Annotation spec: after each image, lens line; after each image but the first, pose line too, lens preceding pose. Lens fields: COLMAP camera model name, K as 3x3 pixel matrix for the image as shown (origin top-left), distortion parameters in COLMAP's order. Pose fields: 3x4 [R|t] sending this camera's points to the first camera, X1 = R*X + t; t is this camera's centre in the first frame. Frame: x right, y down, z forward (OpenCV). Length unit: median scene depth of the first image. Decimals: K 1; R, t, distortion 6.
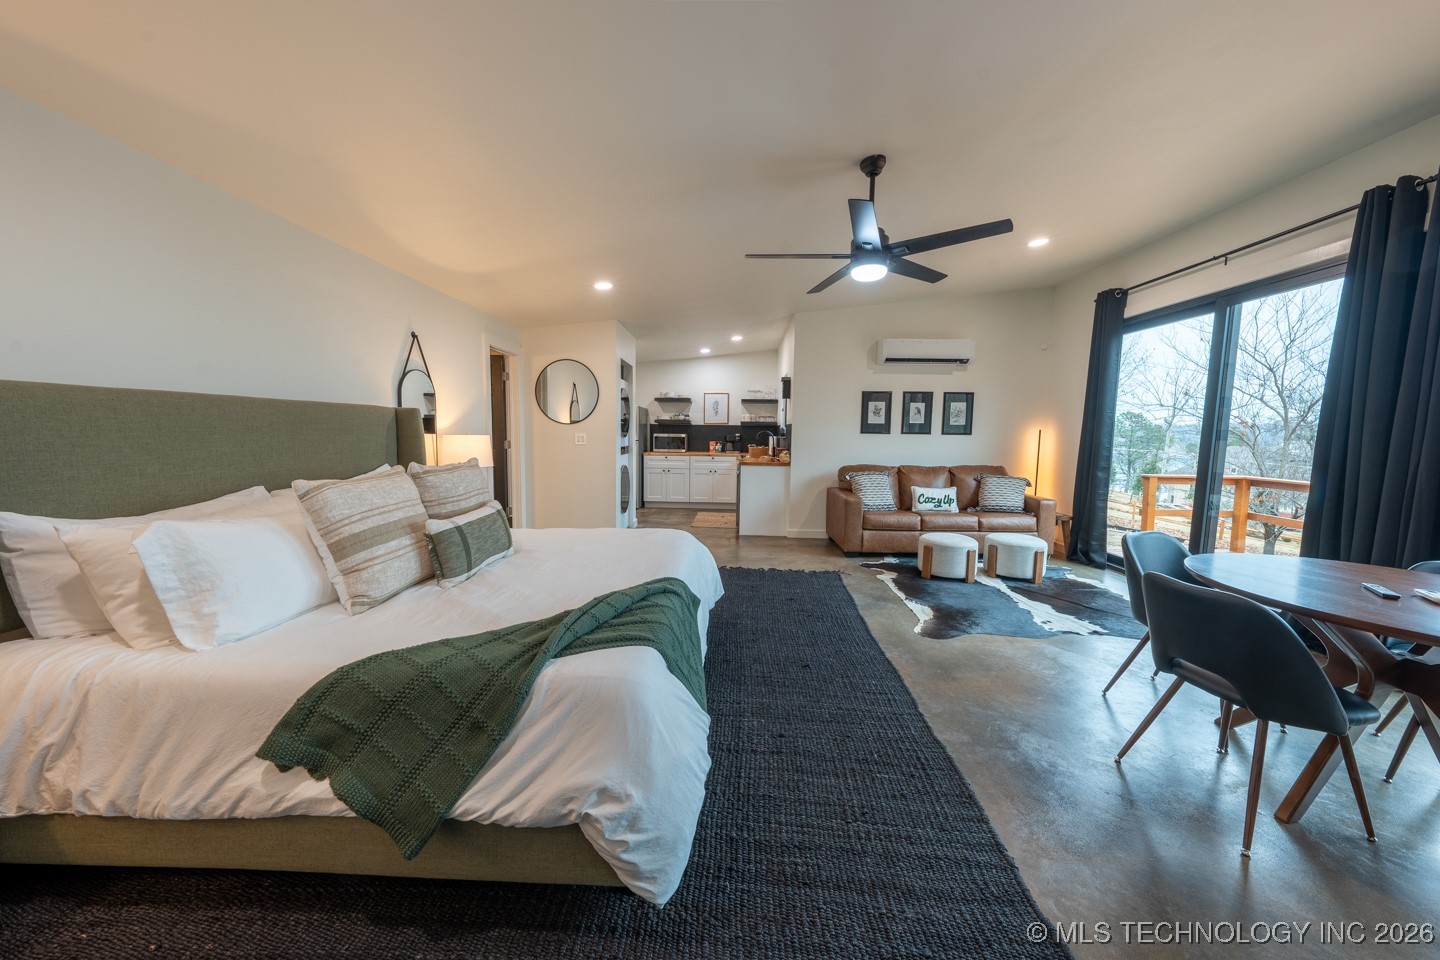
lens RADIAL K [[484.4, 0, 720.0], [0, 484.4, 480.0], [0, 0, 1]] dist [0.000357, 0.000113]
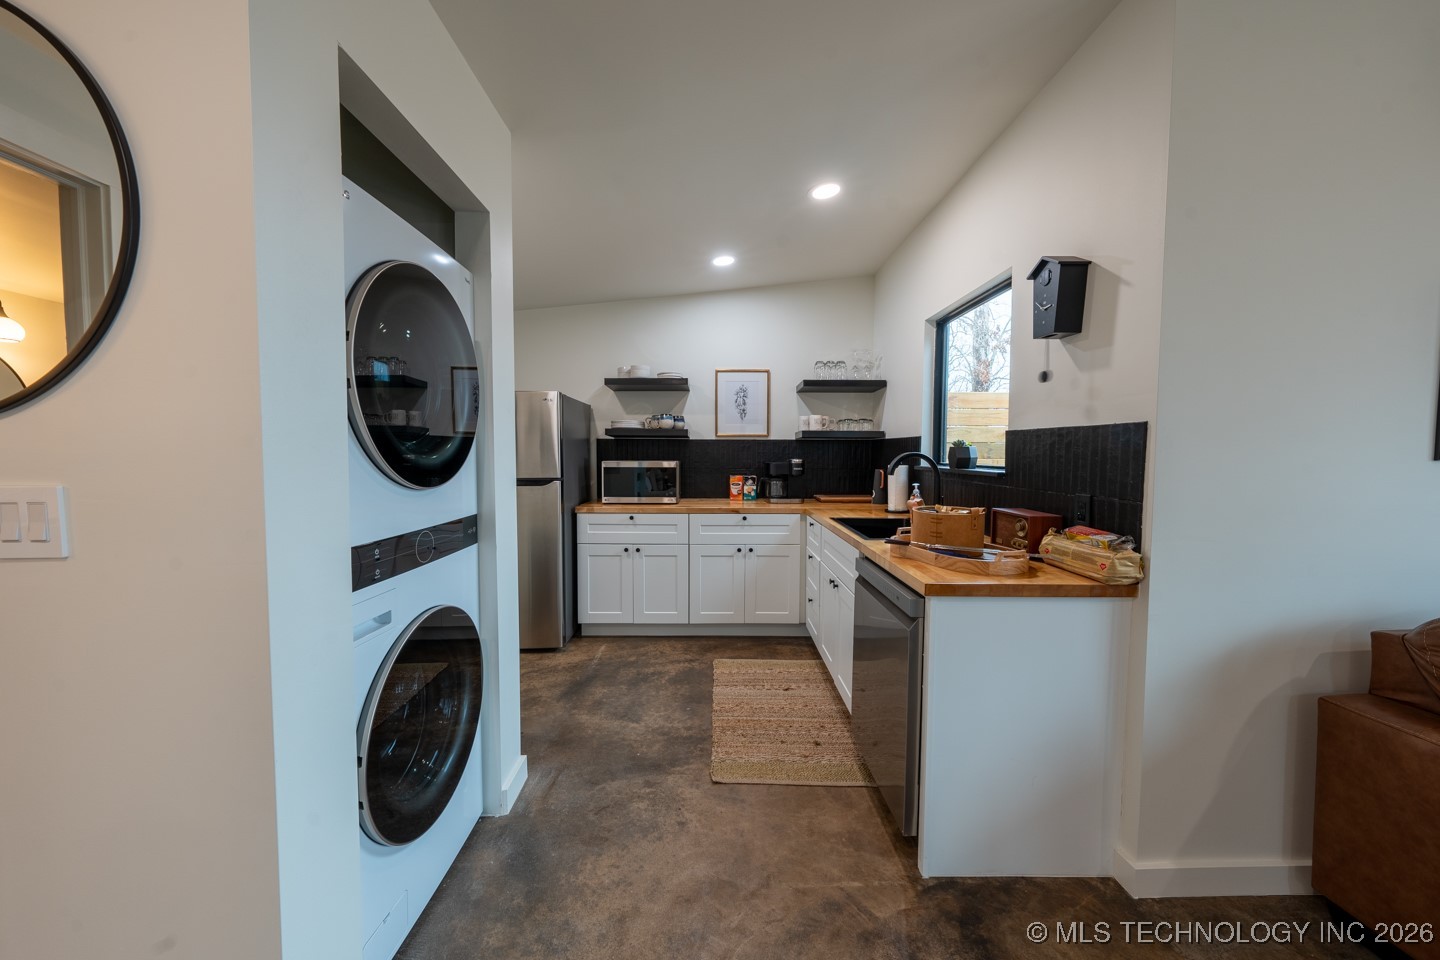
lens RADIAL K [[494.8, 0, 718.8], [0, 494.8, 476.3], [0, 0, 1]] dist [-0.000777, -0.000088]
pose [[0.998989, -0.011159, 0.043543, -0.088586], [0.013361, 0.998628, -0.050623, -0.097036], [-0.042918, 0.051153, 0.997768, 0.932802]]
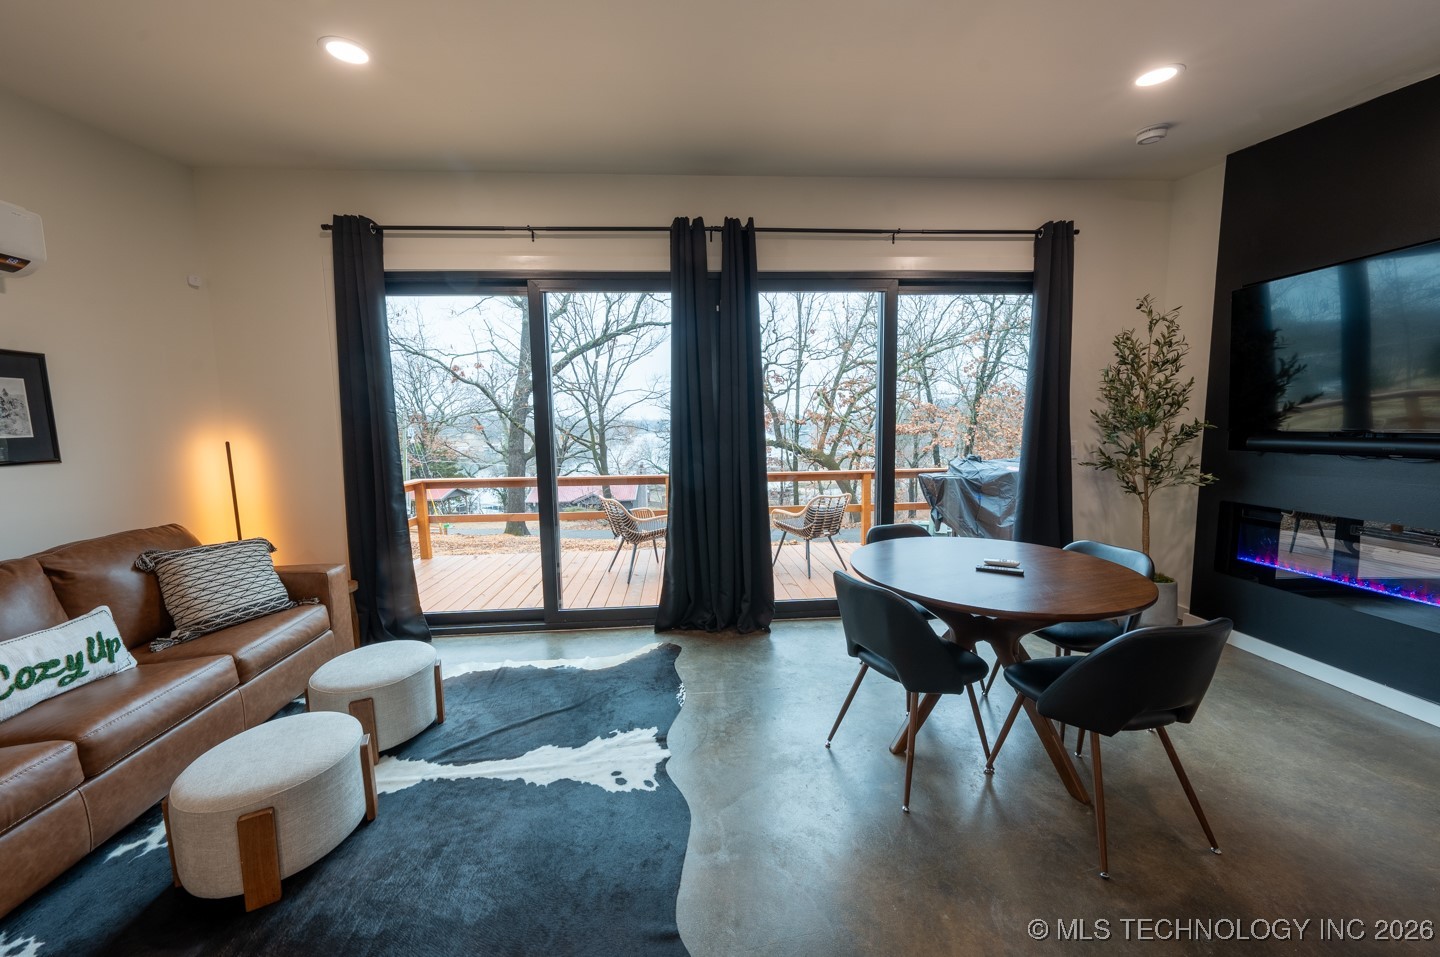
lens RADIAL K [[494.8, 0, 718.8], [0, 494.8, 474.8], [0, 0, 1]] dist [-0.000777, -0.000088]
pose [[-0.100395, -0.114271, 0.988364, 0.081802], [0.118468, 0.984943, 0.125909, -0.084326], [-0.987870, 0.129730, -0.085345, 0.608834]]
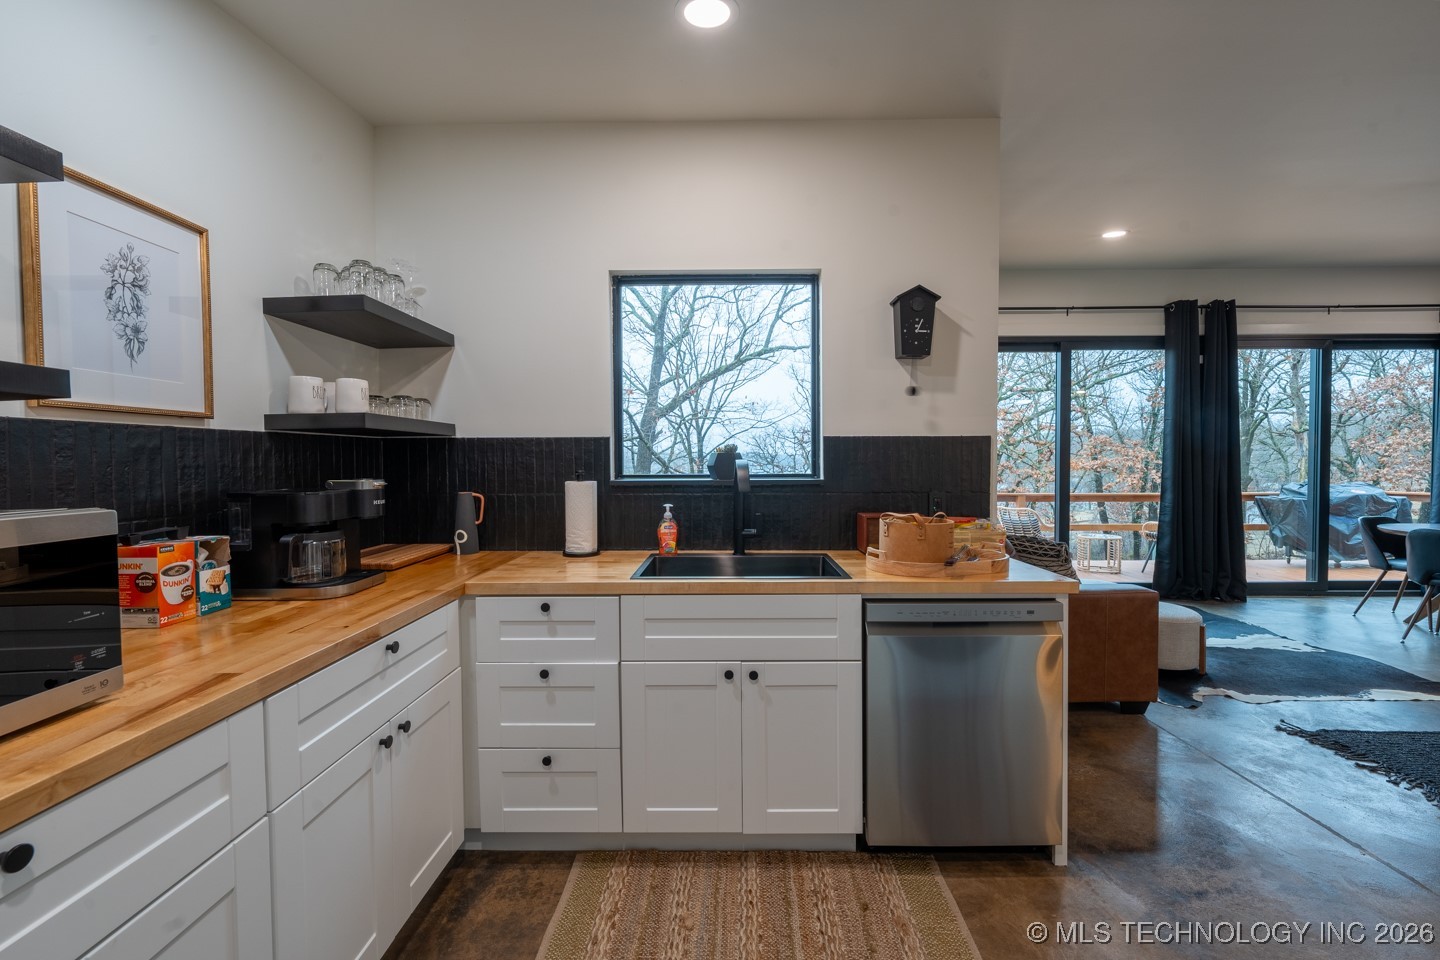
lens RADIAL K [[592.1, 0, 721.6], [0, 592.1, 474.6], [0, 0, 1]] dist [-0.000616, 0.000005]
pose [[-0.024274, -0.039574, 0.998922, -0.320267], [0.106683, 0.993408, 0.041948, -0.153933], [-0.993997, 0.107586, -0.019892, 1.454211]]
